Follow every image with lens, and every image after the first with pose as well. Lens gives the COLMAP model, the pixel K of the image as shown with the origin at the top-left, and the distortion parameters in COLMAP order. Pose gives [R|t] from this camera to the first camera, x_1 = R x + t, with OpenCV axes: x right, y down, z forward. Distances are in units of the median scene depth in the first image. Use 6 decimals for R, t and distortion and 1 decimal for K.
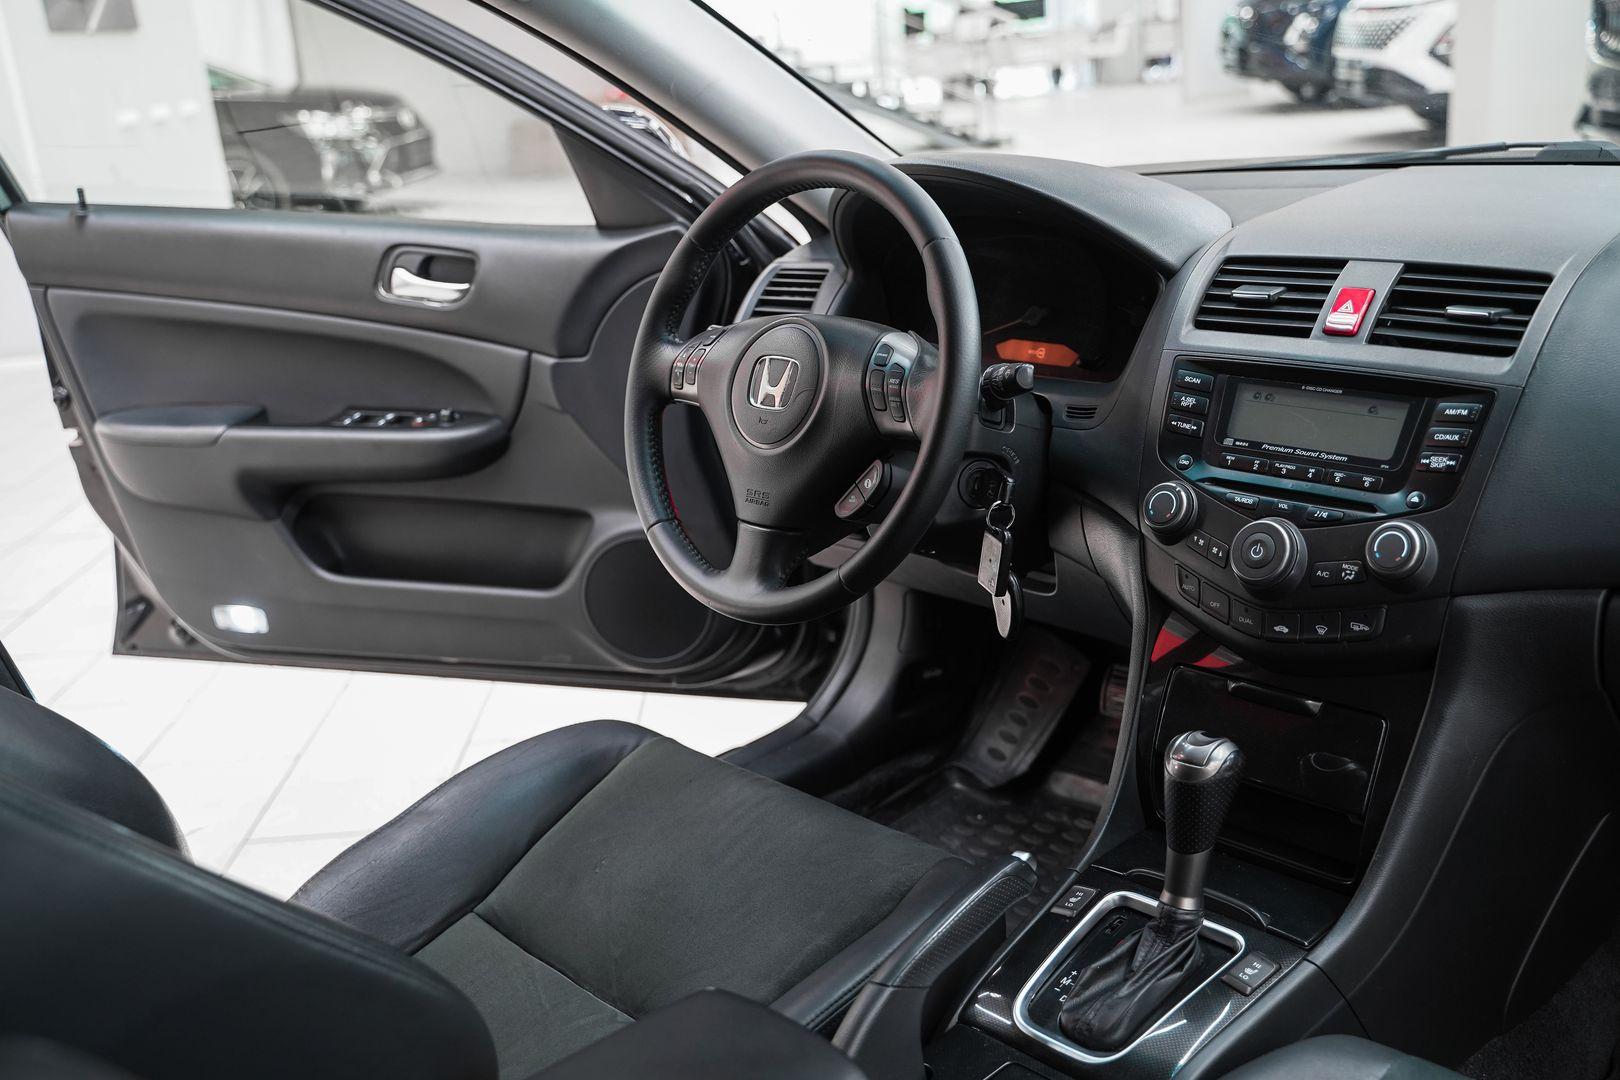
lens RADIAL K [[1602.3, 0, 780.6], [0, 1602.3, 532.2], [0, 0, 1]] dist [-0.065551, 0.083277]
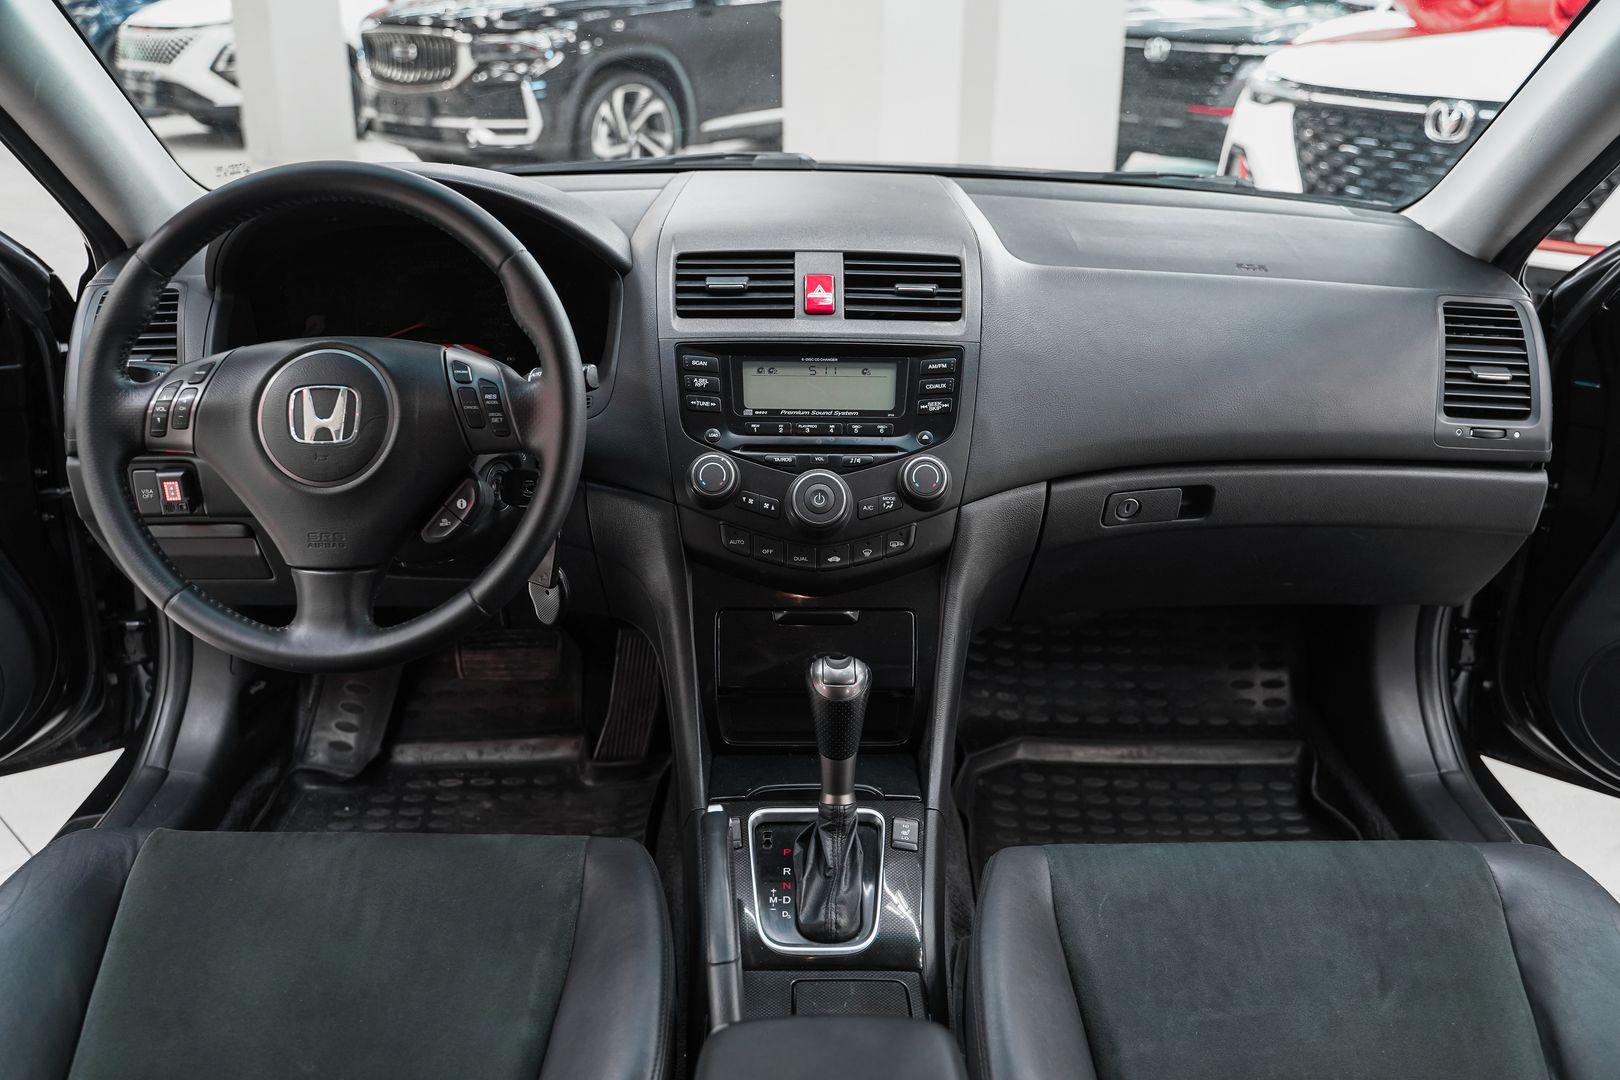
lens RADIAL K [[1343.1, 0, 810.0], [0, 1343.1, 540.0], [0, 0, 1]] dist [-0.132668, 0.144069]
pose [[0.659709, -0.193868, 0.726084, -0.406958], [0.156770, 0.980399, 0.119333, -0.073019], [-0.734987, 0.035103, 0.677171, 0.298816]]
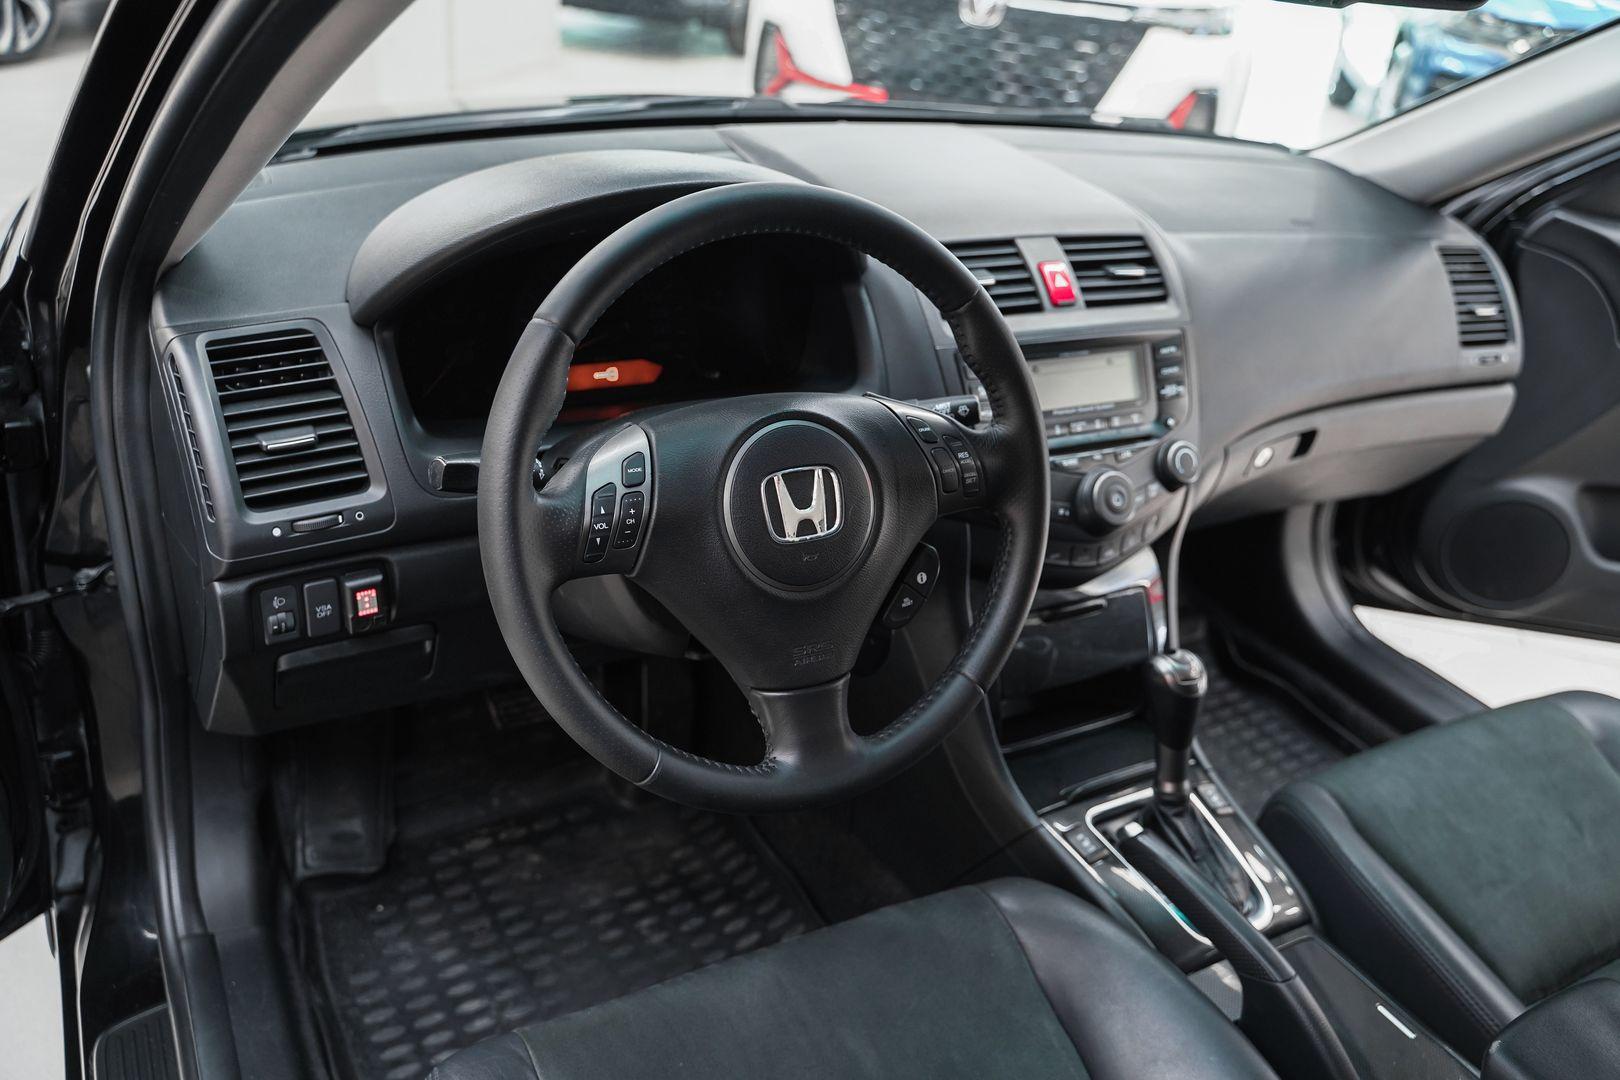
lens RADIAL K [[1314.9, 0, 810.0], [0, 1314.9, 540.0], [0, 0, 1]] dist [-0.073922, 0.016169]
pose [[0.228678, -0.351618, 0.907784, -0.600490], [0.186138, 0.931081, 0.313752, -0.285081], [-0.955541, 0.097225, 0.278367, 0.873998]]
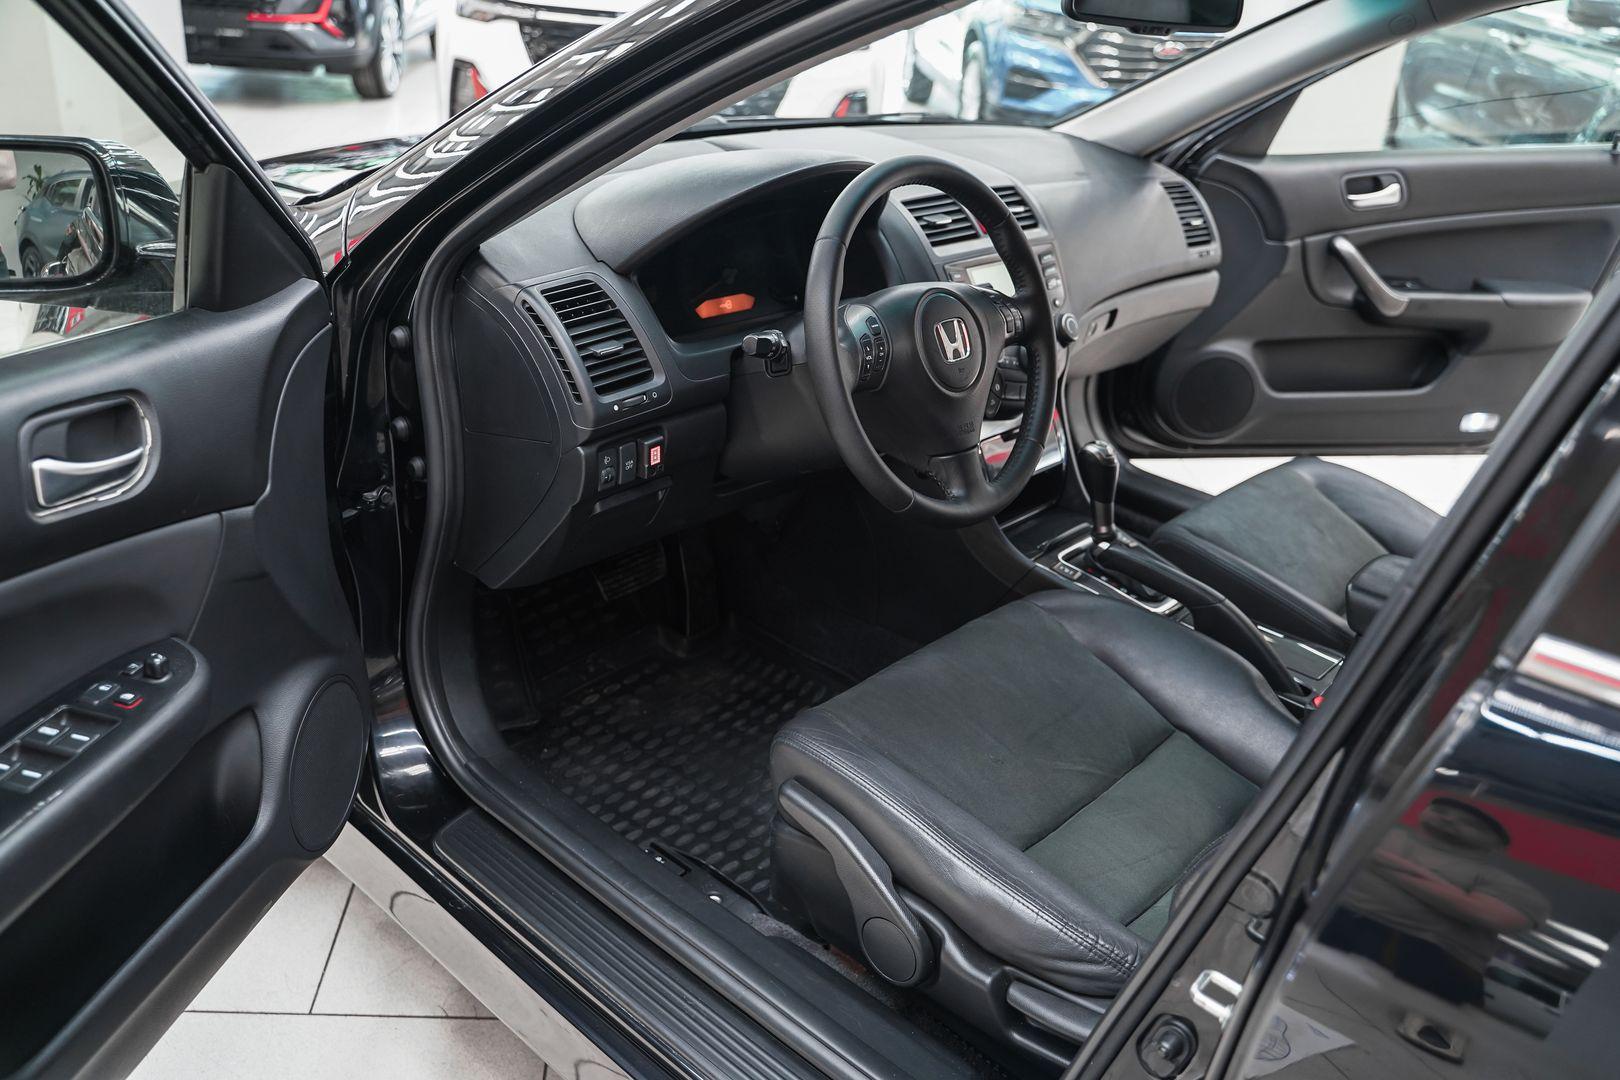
lens RADIAL K [[1314.9, 0, 810.0], [0, 1314.9, 540.0], [0, 0, 1]] dist [-0.073922, 0.016169]
pose [[-0.094633, -0.348159, 0.932647, -1.080583], [0.240650, 0.901066, 0.360788, -0.373978], [-0.965988, 0.258584, -0.001487, 1.217839]]
